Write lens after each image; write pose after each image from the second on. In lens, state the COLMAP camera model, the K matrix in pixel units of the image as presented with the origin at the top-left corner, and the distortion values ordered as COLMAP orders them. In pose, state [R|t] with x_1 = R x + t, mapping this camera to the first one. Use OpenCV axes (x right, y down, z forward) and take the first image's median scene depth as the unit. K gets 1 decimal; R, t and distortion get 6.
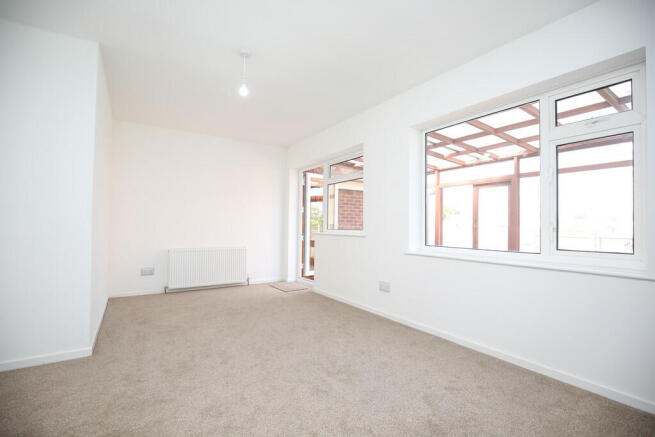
lens RADIAL K [[304.9, 0, 327.5], [0, 304.9, 218.5], [0, 0, 1]] dist [-0.002882, -0.000117]
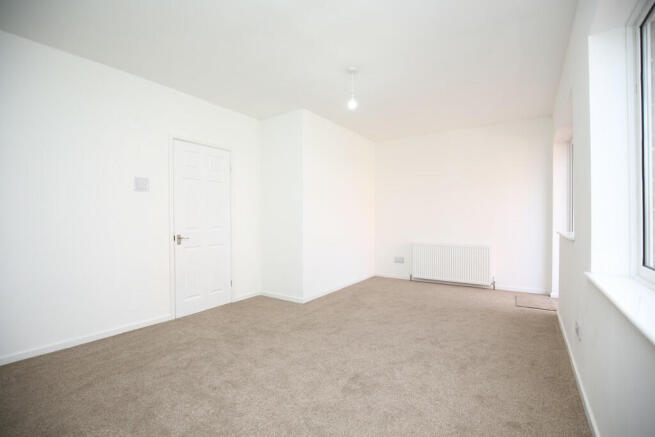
lens RADIAL K [[304.9, 0, 327.5], [0, 304.9, 218.5], [0, 0, 1]] dist [-0.002882, -0.000117]
pose [[0.385139, -0.010838, -0.922795, 0.554601], [0.030923, 0.999521, 0.001167, -0.000866], [0.922340, -0.028985, 0.385290, 0.360040]]
